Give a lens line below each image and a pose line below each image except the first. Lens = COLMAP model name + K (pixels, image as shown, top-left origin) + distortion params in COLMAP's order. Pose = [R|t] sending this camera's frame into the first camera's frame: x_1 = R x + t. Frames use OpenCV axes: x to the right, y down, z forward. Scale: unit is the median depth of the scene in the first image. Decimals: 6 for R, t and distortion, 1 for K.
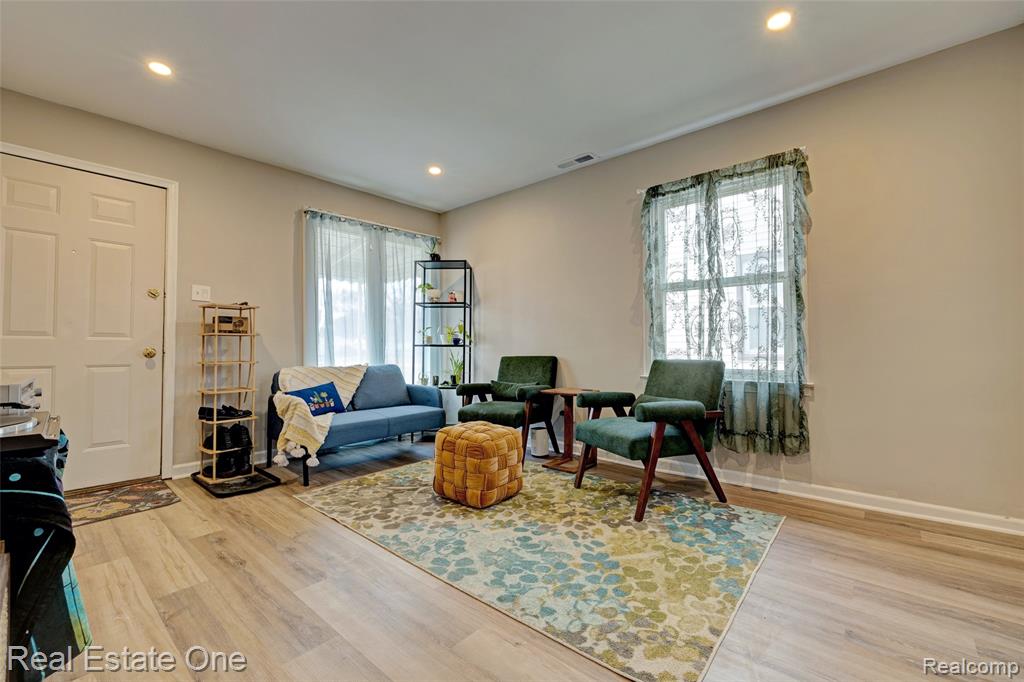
lens RADIAL K [[433.6, 0, 494.8], [0, 433.6, 338.4], [0, 0, 1]] dist [0.000968, -0.001300]
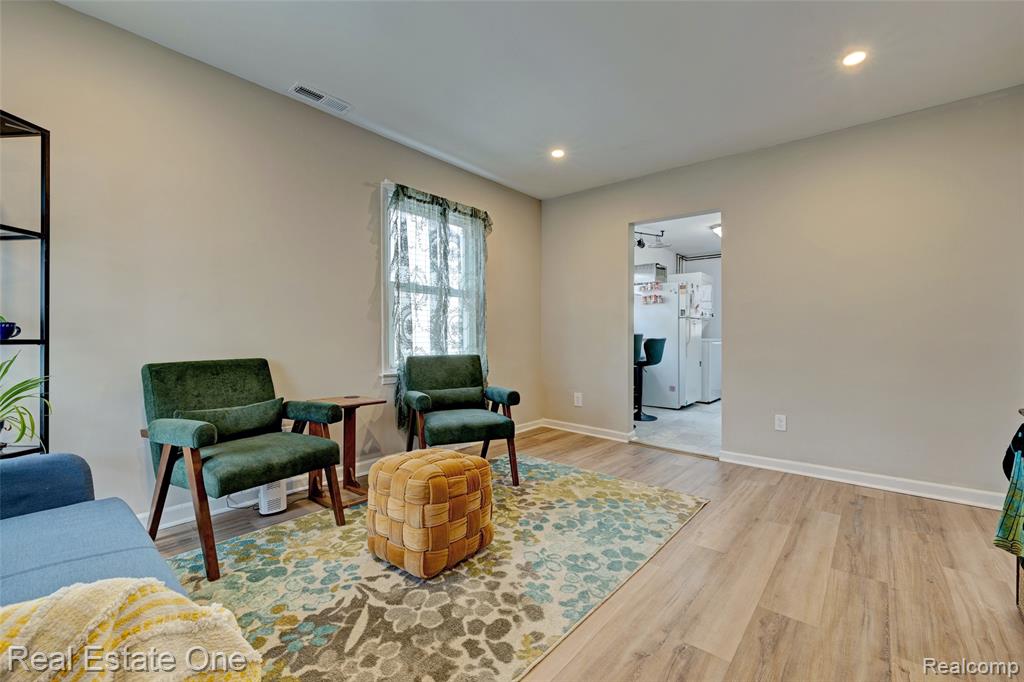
lens RADIAL K [[433.6, 0, 528.1], [0, 433.6, 339.4], [0, 0, 1]] dist [0.000968, -0.001300]
pose [[-0.059509, 0.006298, 0.998208, -0.857683], [-0.020448, 0.999763, -0.007527, 0.013887], [-0.998018, -0.020860, -0.059366, 0.995302]]
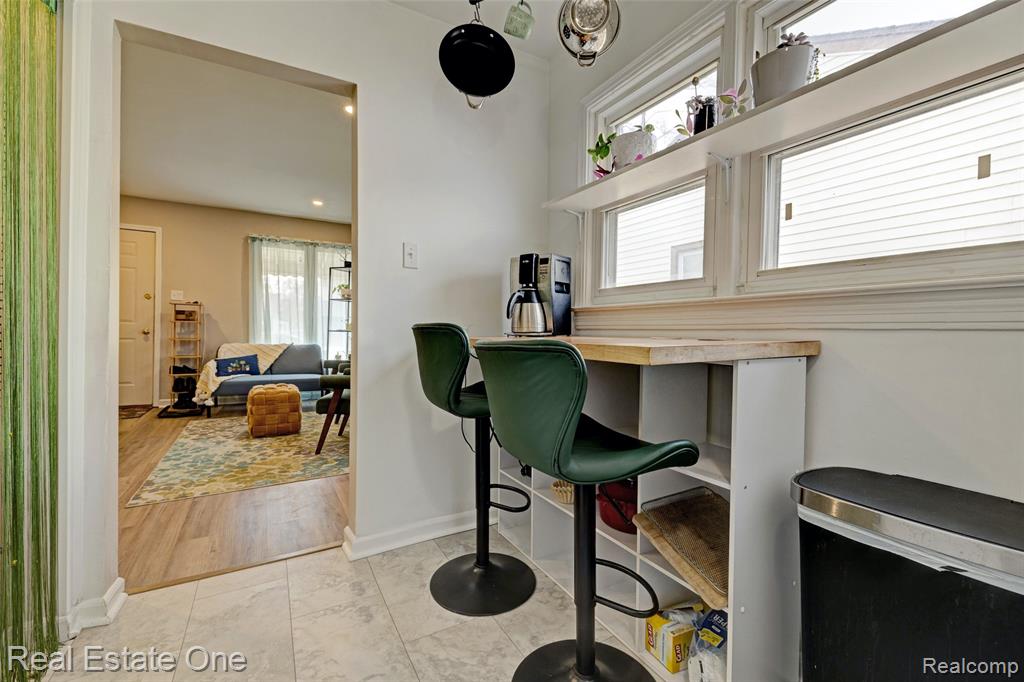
lens RADIAL K [[433.6, 0, 496.8], [0, 433.6, 340.2], [0, 0, 1]] dist [0.000968, -0.001300]
pose [[0.942543, 0.032580, -0.332491, 1.318702], [-0.019278, 0.998879, 0.043228, -0.040595], [0.333527, -0.034335, 0.942115, -0.168580]]
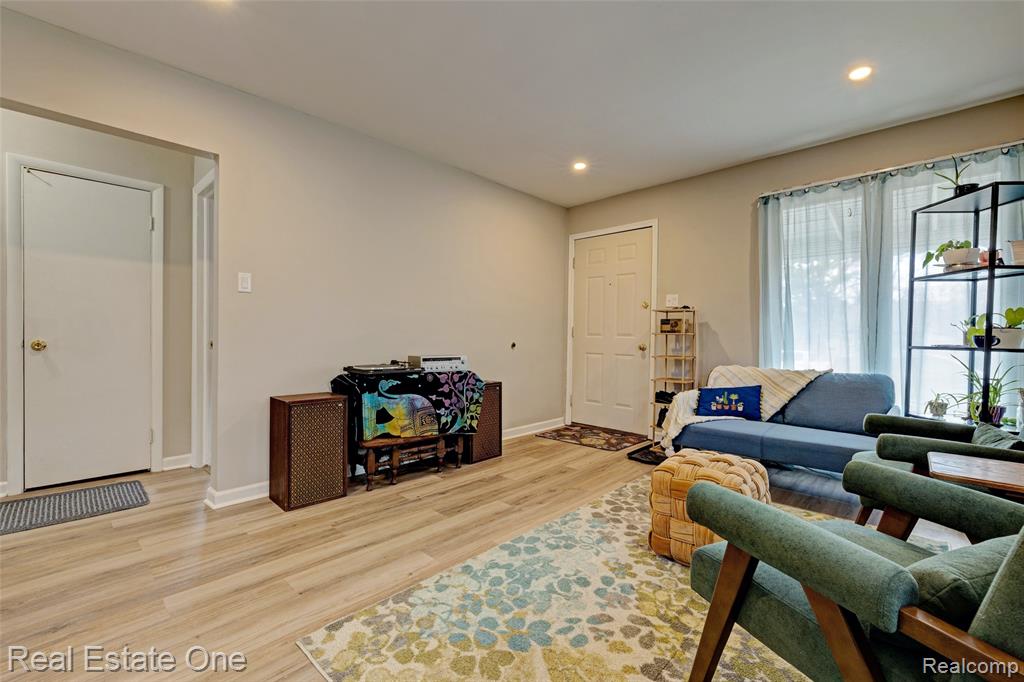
lens RADIAL K [[433.6, 0, 520.5], [0, 433.6, 339.2], [0, 0, 1]] dist [0.000968, -0.001300]
pose [[-0.014276, 0.007836, -0.999867, 0.780531], [0.009456, 0.999926, 0.007701, -0.009593], [0.999853, -0.009345, -0.014349, 0.779746]]
